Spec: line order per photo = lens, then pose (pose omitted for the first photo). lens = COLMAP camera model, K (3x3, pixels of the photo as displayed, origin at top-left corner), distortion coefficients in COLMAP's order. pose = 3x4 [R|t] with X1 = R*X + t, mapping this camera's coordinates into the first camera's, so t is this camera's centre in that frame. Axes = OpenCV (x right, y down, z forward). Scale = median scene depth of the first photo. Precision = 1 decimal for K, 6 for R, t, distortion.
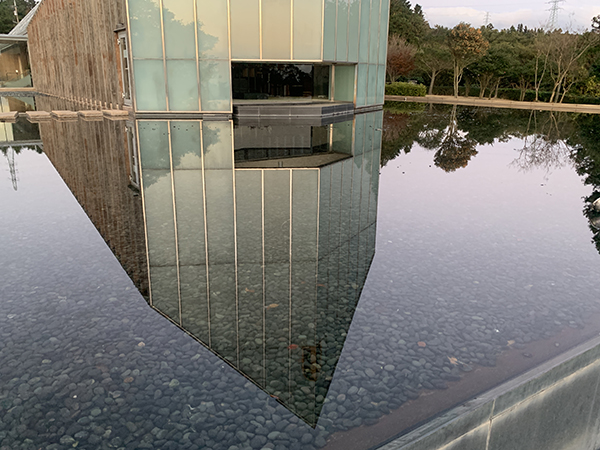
lens RADIAL K [[497.5, 0, 294.4], [0, 497.5, 221.2], [0, 0, 1]] dist [0.023734, -0.015766]
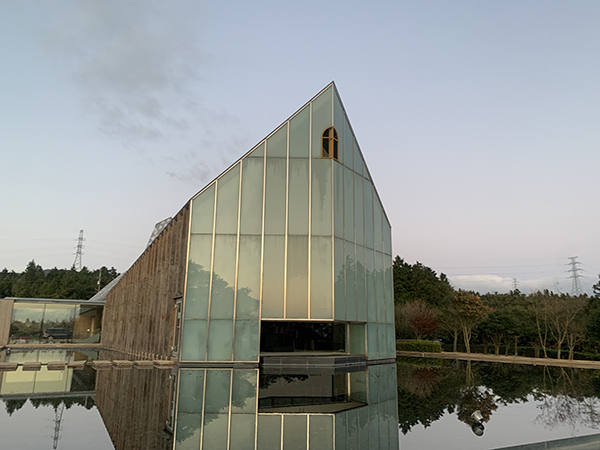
lens RADIAL K [[467.5, 0, 303.2], [0, 467.5, 222.6], [0, 0, 1]] dist [0.040670, -0.054307]
pose [[0.997764, -0.012083, -0.065733, 0.046163], [-0.022046, 0.868969, -0.494376, 0.035041], [0.063094, 0.494719, 0.866759, -0.105874]]
